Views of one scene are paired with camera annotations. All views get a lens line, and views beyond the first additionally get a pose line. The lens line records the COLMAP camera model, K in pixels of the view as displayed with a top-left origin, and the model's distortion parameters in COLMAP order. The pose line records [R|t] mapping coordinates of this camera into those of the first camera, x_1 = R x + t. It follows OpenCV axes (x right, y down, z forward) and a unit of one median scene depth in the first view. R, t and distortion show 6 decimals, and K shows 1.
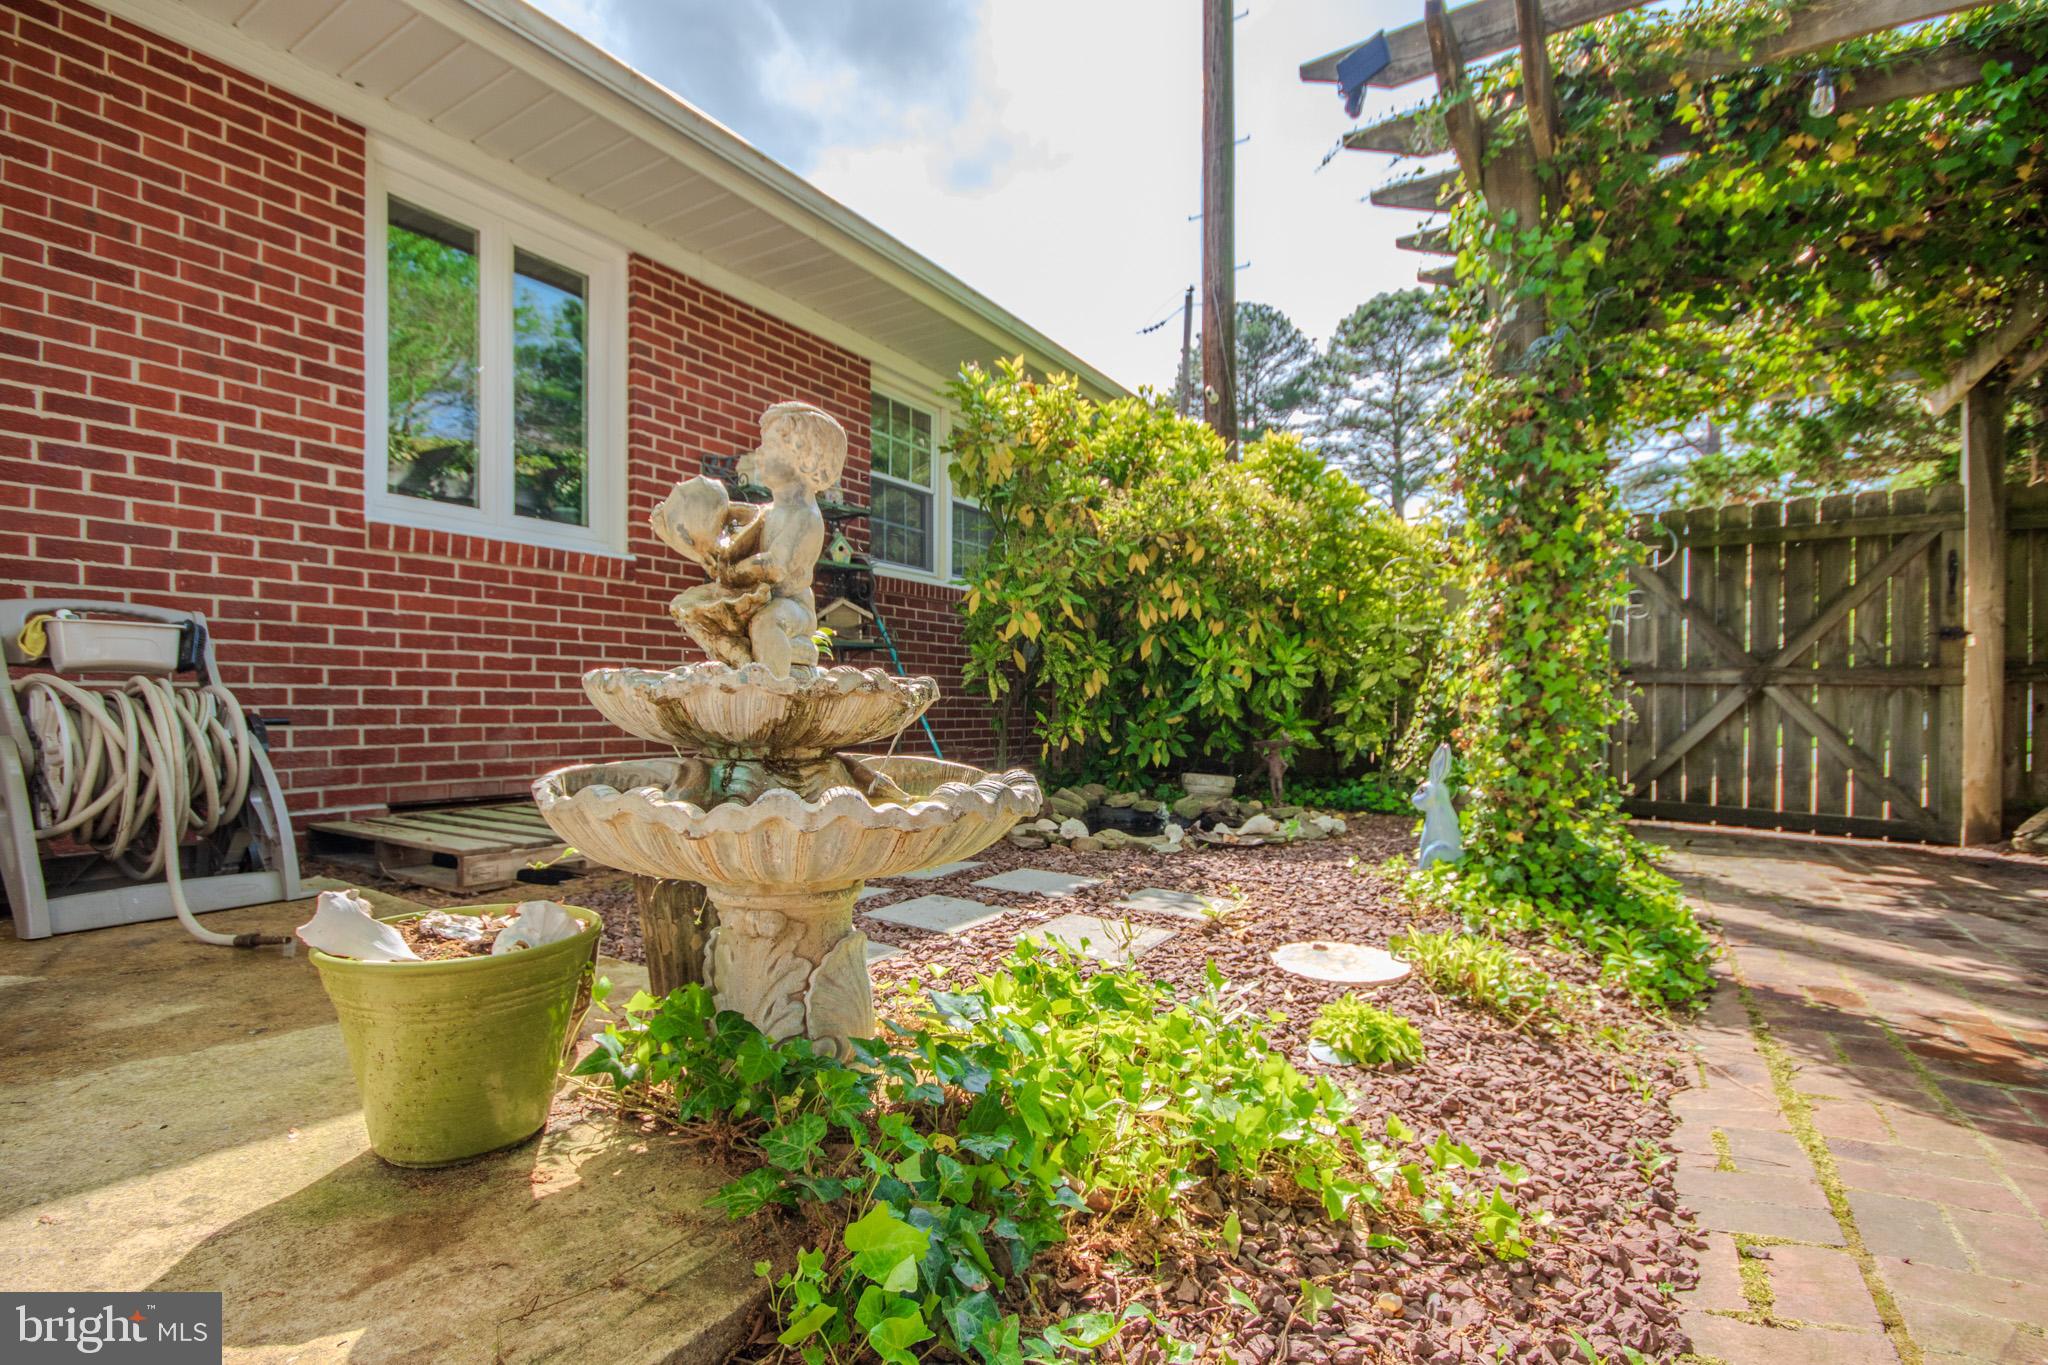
lens RADIAL K [[979.7, 0, 1024.0], [0, 979.7, 682.5], [0, 0, 1]] dist [0.000561, 0.000675]
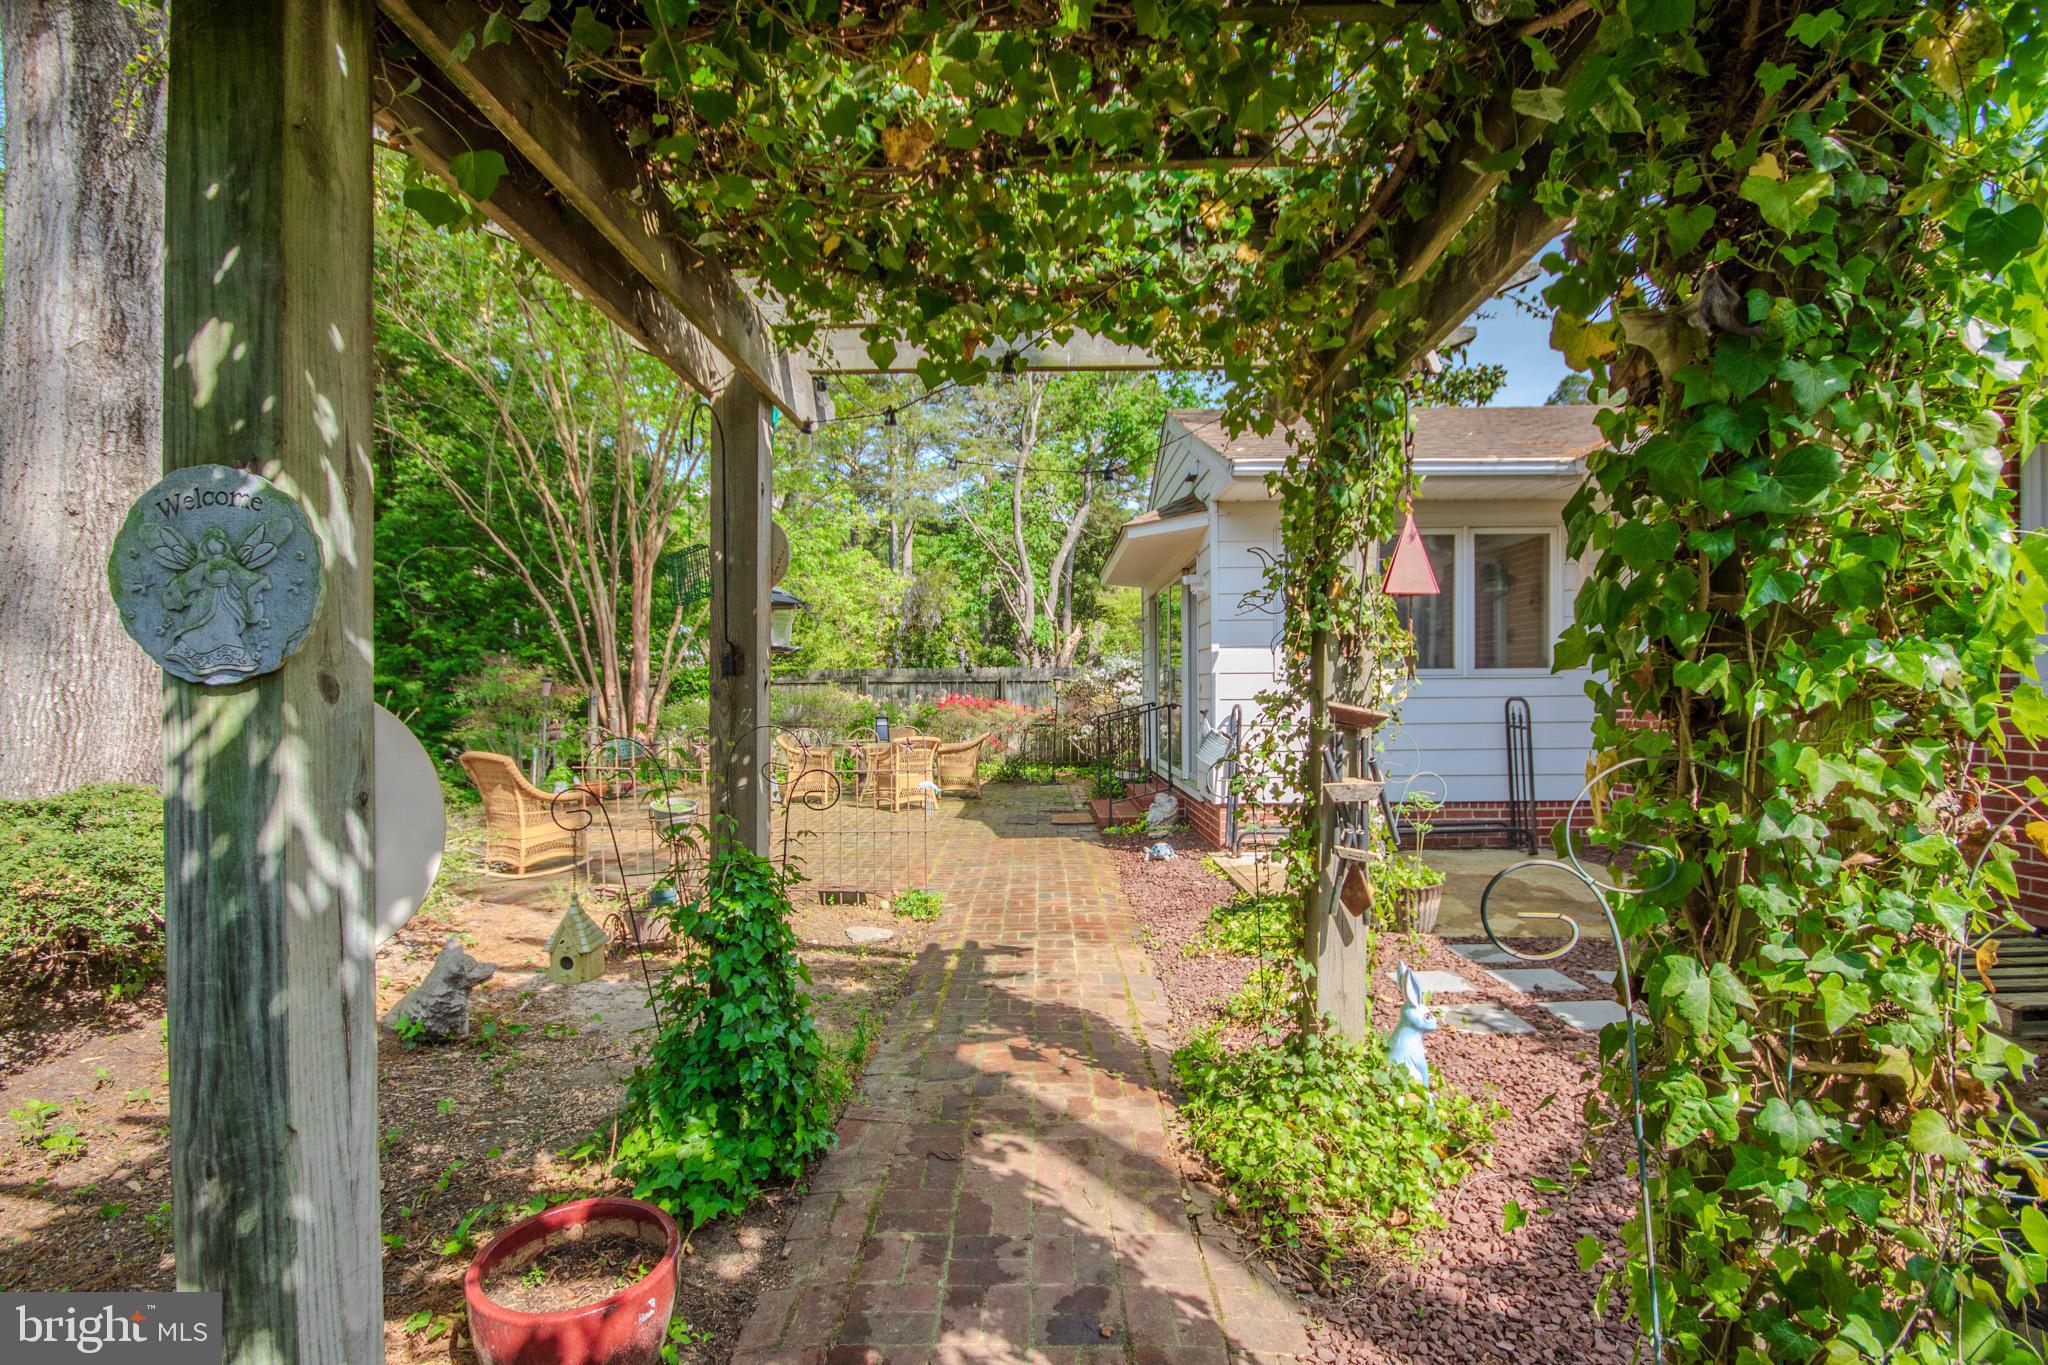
lens RADIAL K [[984.5, 0, 1024.9], [0, 984.5, 692.9], [0, 0, 1]] dist [0.000705, 0.000807]
pose [[-0.856985, -0.002446, -0.515335, 1.109166], [0.004261, 0.999921, -0.011832, -0.172109], [0.515324, -0.012336, -0.856907, 1.453600]]
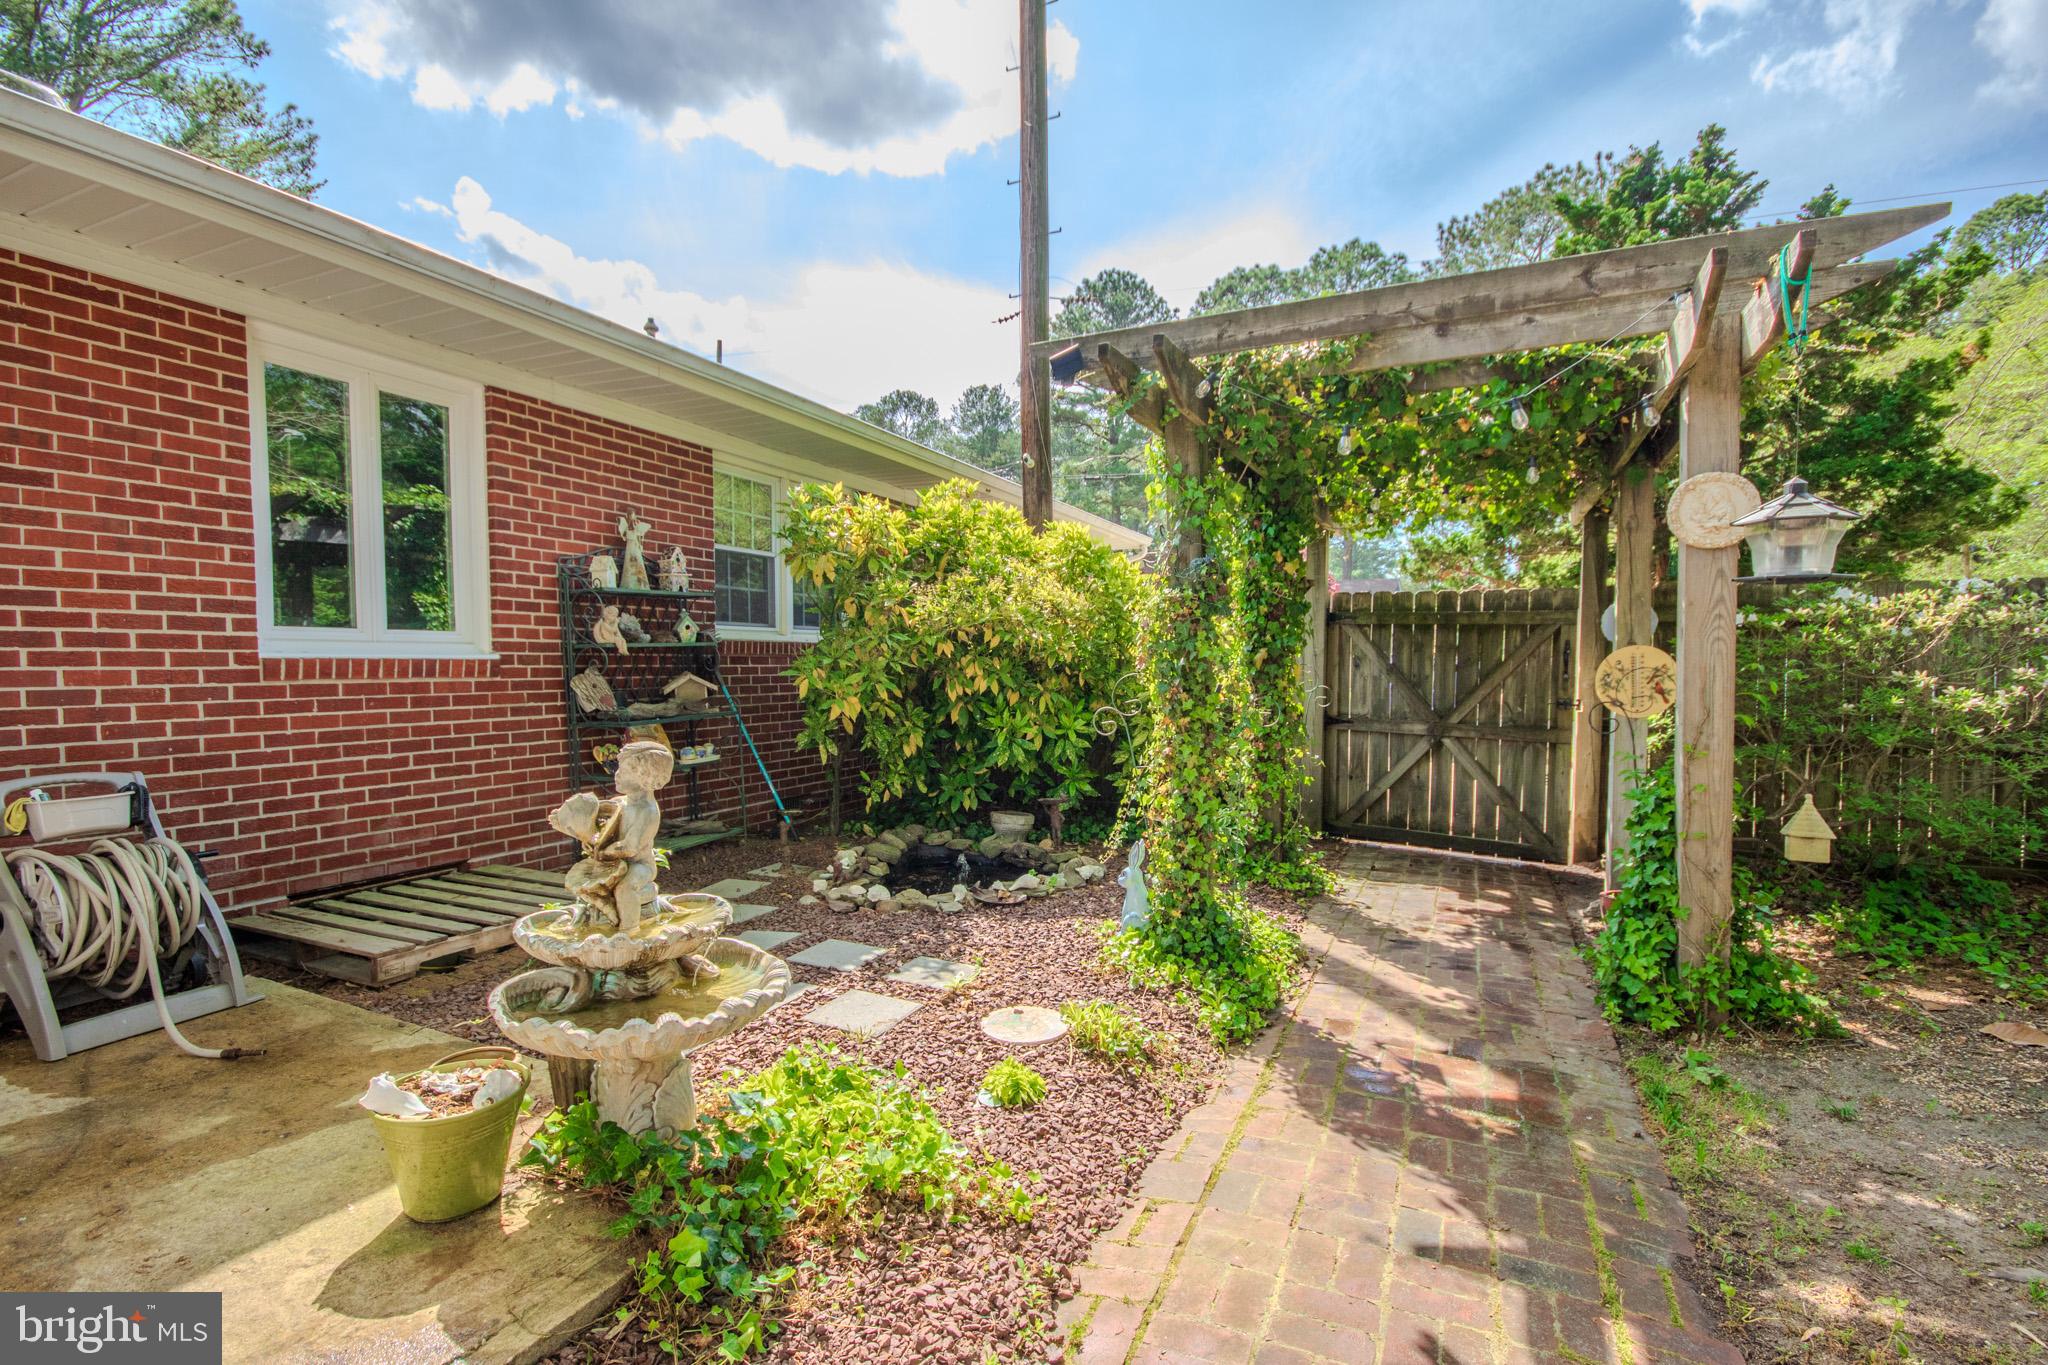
lens RADIAL K [[984.5, 0, 1024.9], [0, 984.5, 692.9], [0, 0, 1]] dist [0.000705, 0.000807]
pose [[0.991052, -0.008737, 0.133191, 0.077209], [0.002209, 0.998792, 0.049084, -0.185507], [-0.133459, -0.048350, 0.989874, -0.294864]]
